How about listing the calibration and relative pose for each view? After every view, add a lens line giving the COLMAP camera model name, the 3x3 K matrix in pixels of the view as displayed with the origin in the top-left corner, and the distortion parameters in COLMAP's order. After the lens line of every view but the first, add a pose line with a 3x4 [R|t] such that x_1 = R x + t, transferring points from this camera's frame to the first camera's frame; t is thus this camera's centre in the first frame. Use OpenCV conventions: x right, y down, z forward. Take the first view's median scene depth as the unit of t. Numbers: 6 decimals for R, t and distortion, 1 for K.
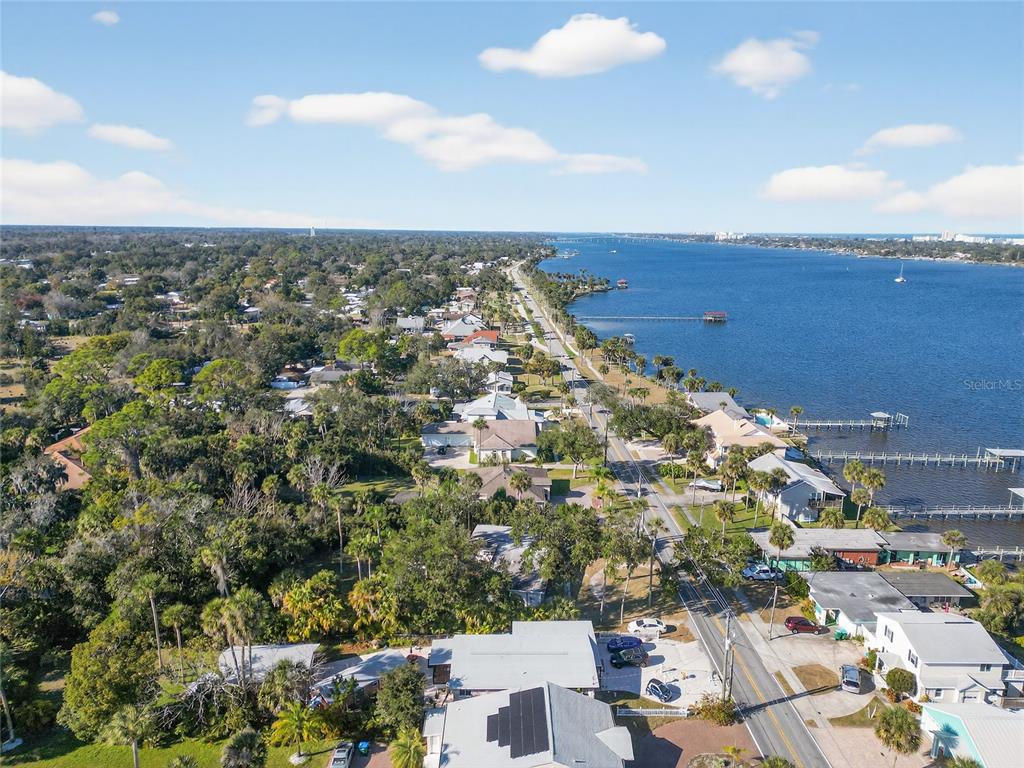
lens RADIAL K [[717.1, 0, 506.6], [0, 717.1, 384.5], [0, 0, 1]] dist [0.066169, -0.053795]
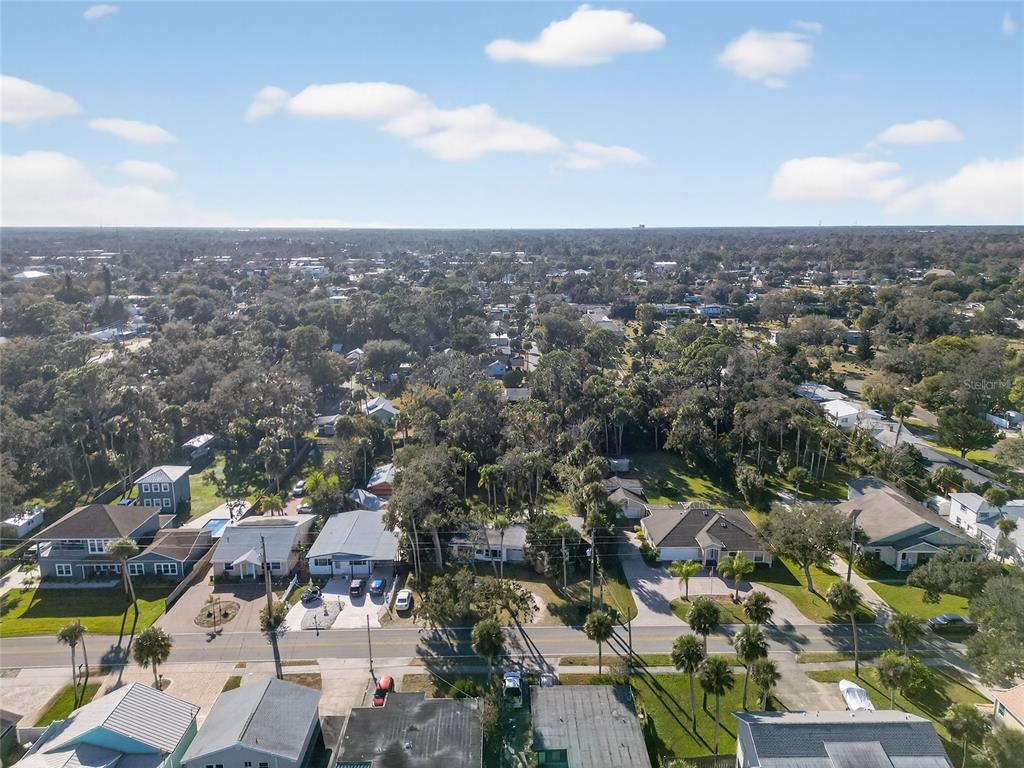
lens RADIAL K [[717.1, 0, 506.6], [0, 717.1, 384.5], [0, 0, 1]] dist [0.066169, -0.053795]
pose [[-0.007150, 0.209207, -0.977845, 1.076485], [-0.211260, 0.955482, 0.205967, -0.201036], [0.977404, 0.208053, 0.037365, 0.961789]]
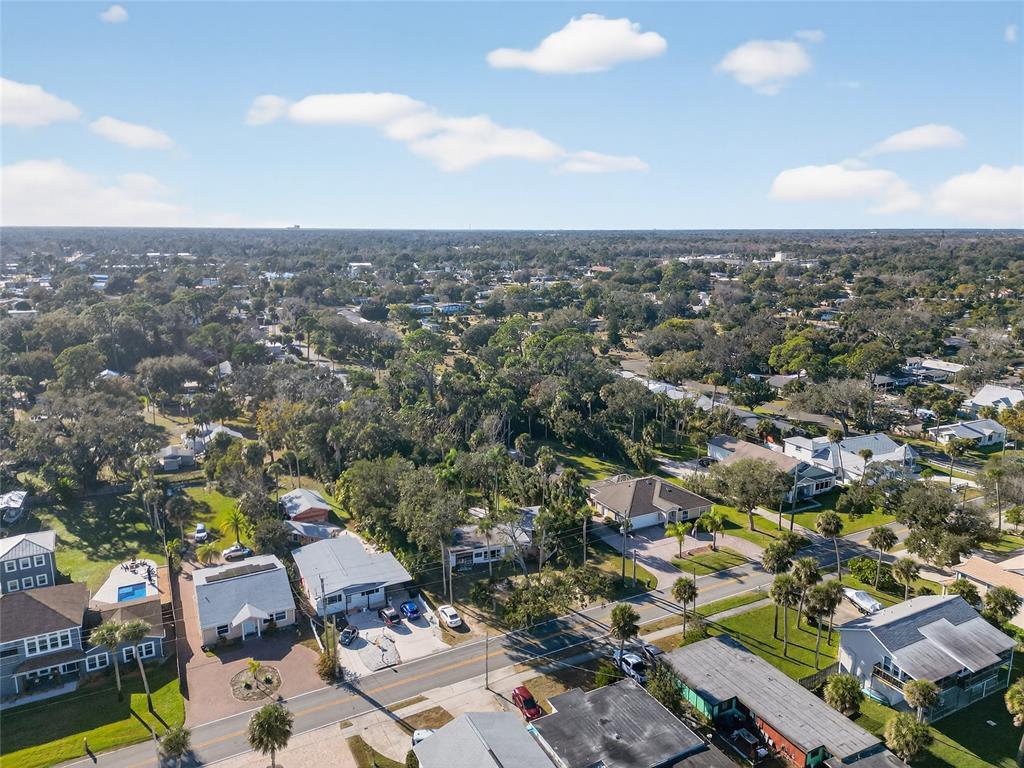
lens RADIAL K [[717.1, 0, 506.6], [0, 717.1, 384.5], [0, 0, 1]] dist [0.066169, -0.053795]
pose [[0.444256, 0.186439, -0.876286, 0.979378], [-0.190242, 0.975432, 0.111085, -0.102328], [0.875468, 0.117357, 0.468810, 0.512265]]
